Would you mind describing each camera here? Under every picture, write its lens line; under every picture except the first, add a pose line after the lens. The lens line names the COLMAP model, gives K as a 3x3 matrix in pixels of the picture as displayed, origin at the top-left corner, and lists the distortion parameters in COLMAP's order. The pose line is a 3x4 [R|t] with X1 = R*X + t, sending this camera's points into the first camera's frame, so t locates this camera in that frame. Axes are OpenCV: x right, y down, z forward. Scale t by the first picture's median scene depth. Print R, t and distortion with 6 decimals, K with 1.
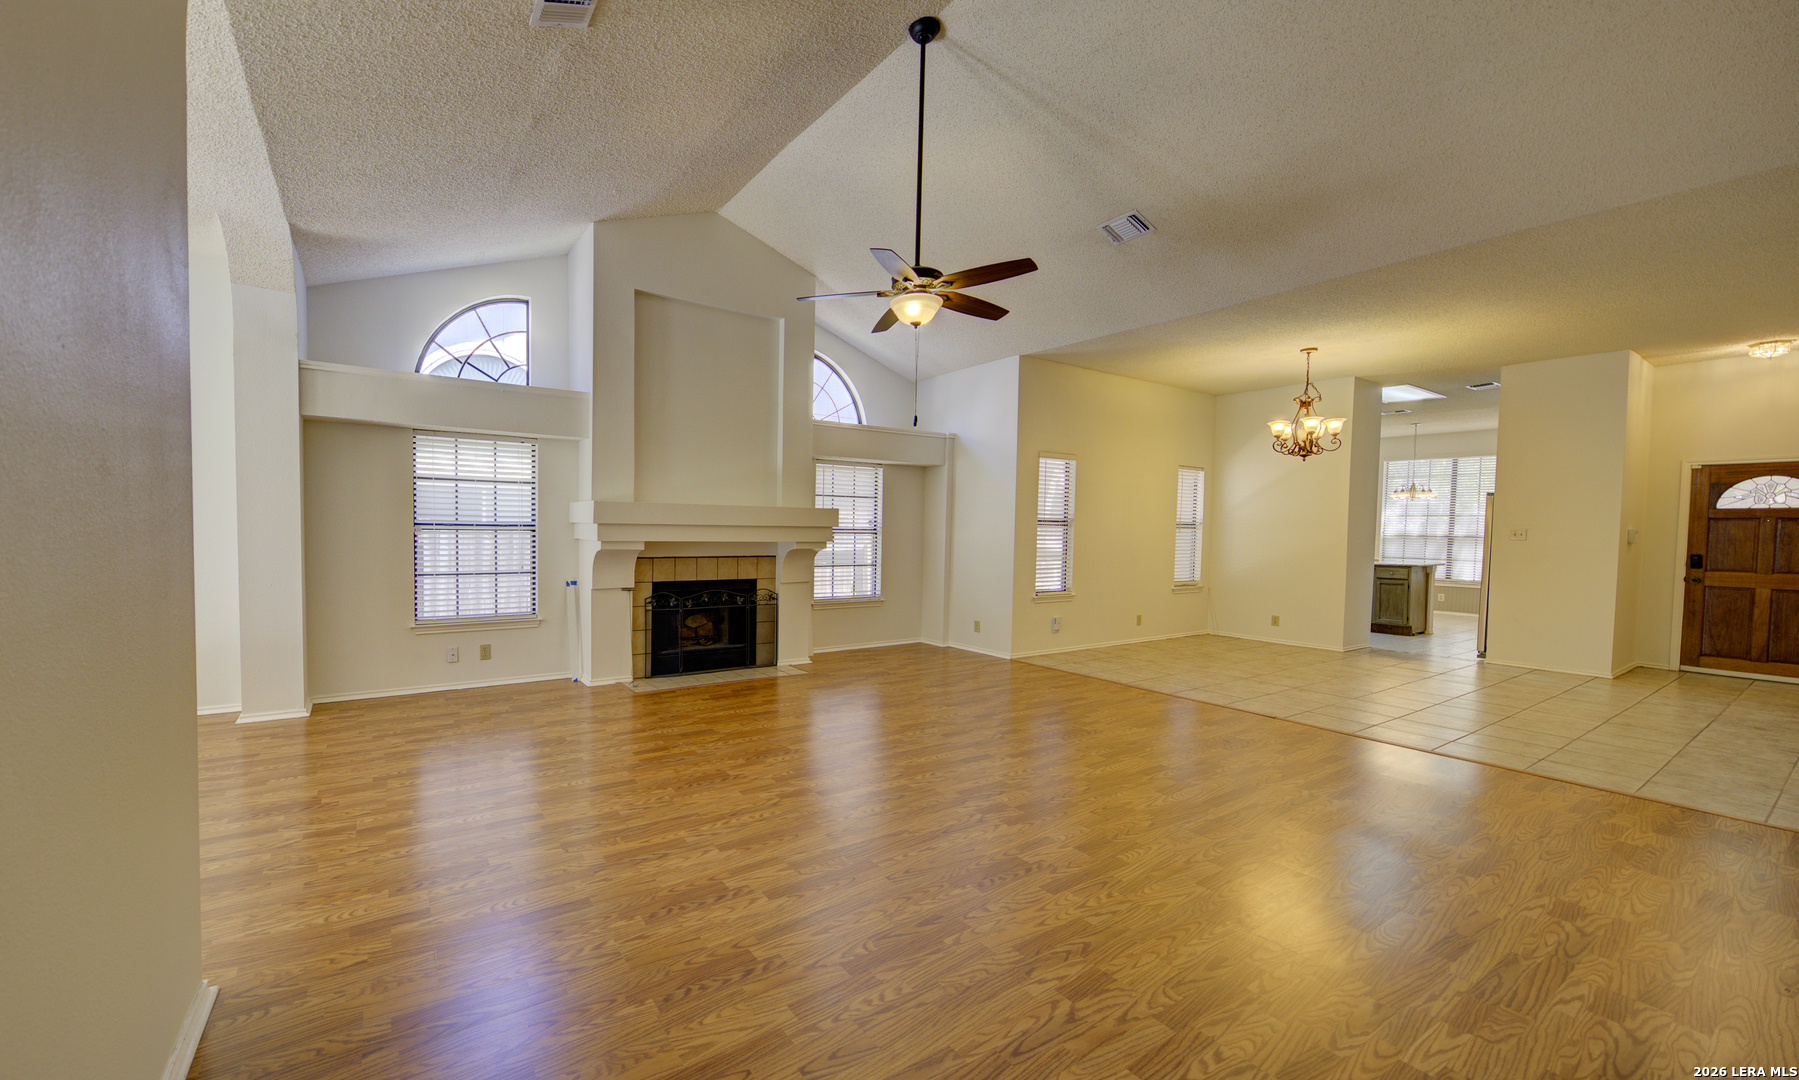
lens RADIAL K [[679.9, 0, 792.1], [0, 679.9, 556.7], [0, 0, 1]] dist [0.000245, -0.000190]
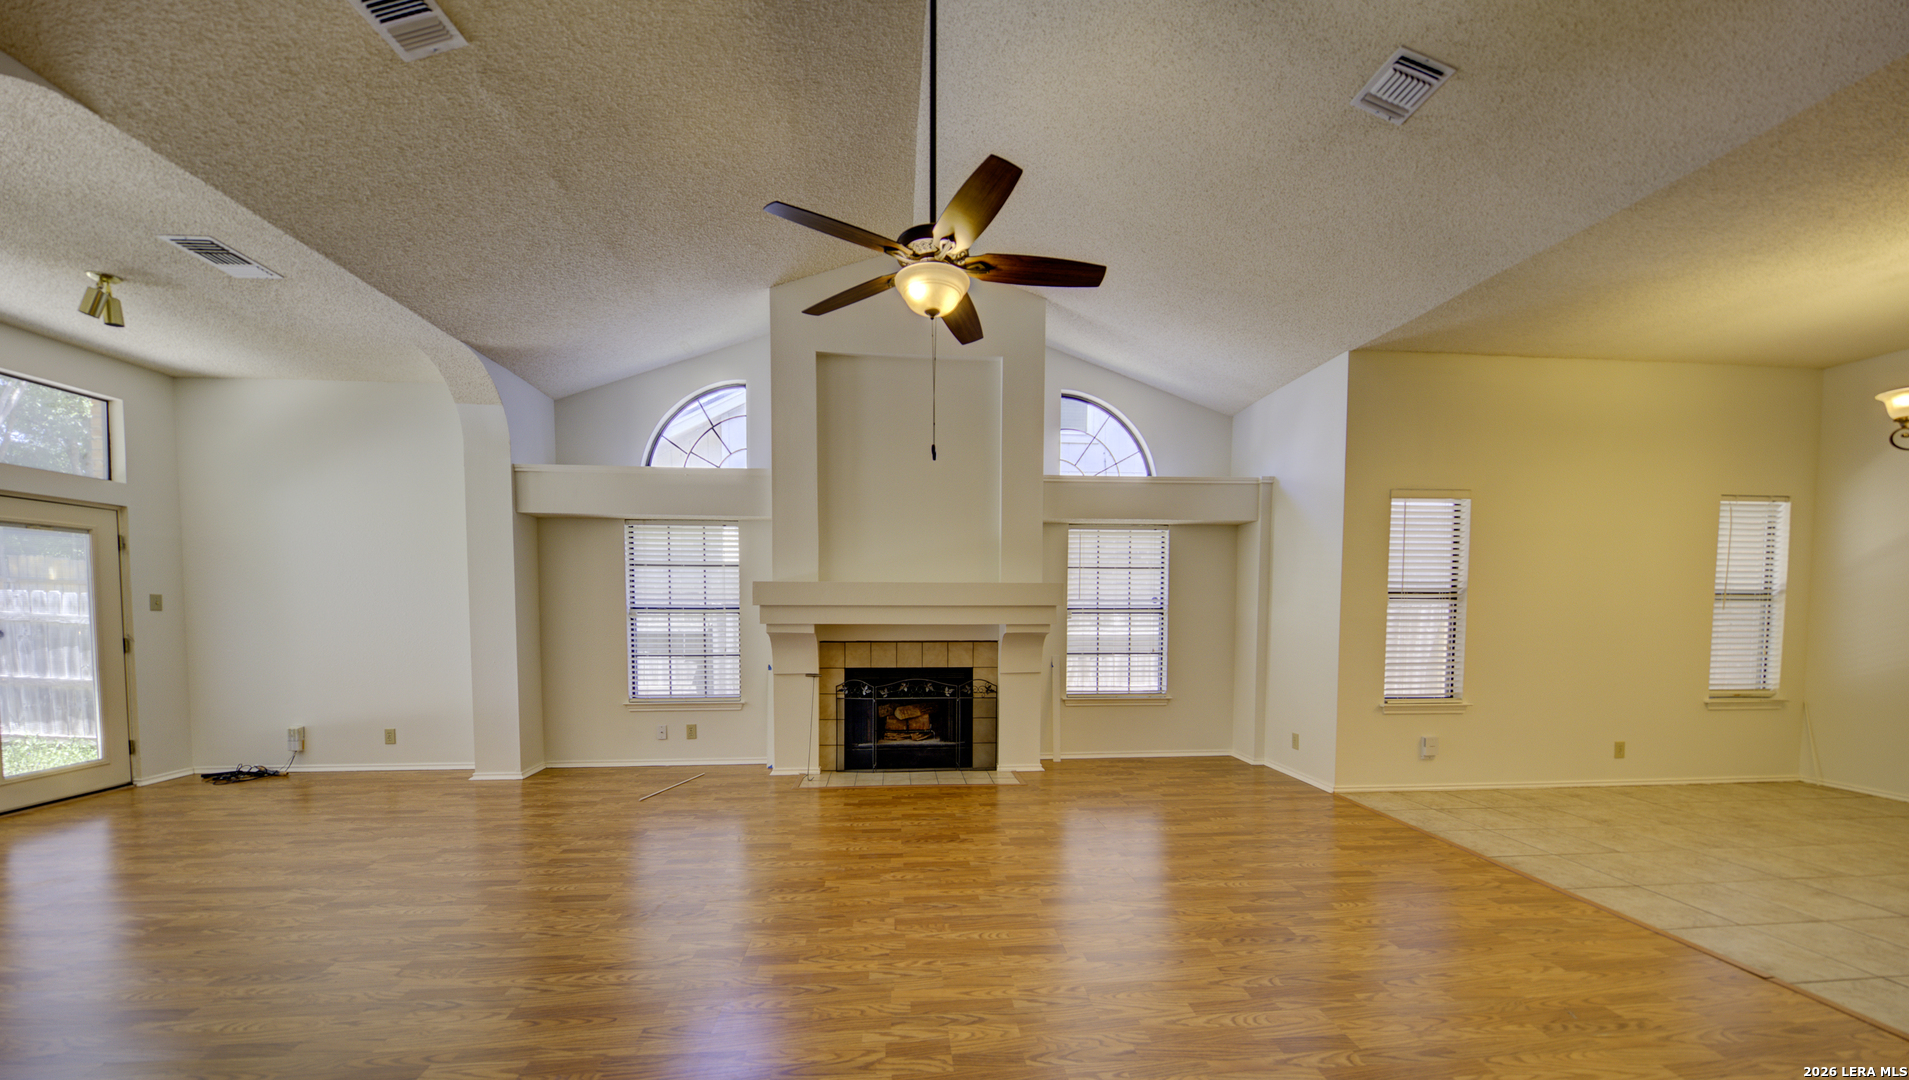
lens RADIAL K [[667.1, 0, 955.8], [0, 667.1, 641.0], [0, 0, 1]] dist [-0.002088, -0.000247]
pose [[0.893983, 0.010148, -0.447986, 0.302118], [-0.008820, 0.999948, 0.005050, -0.004787], [0.448014, -0.000563, 0.894026, 0.234634]]
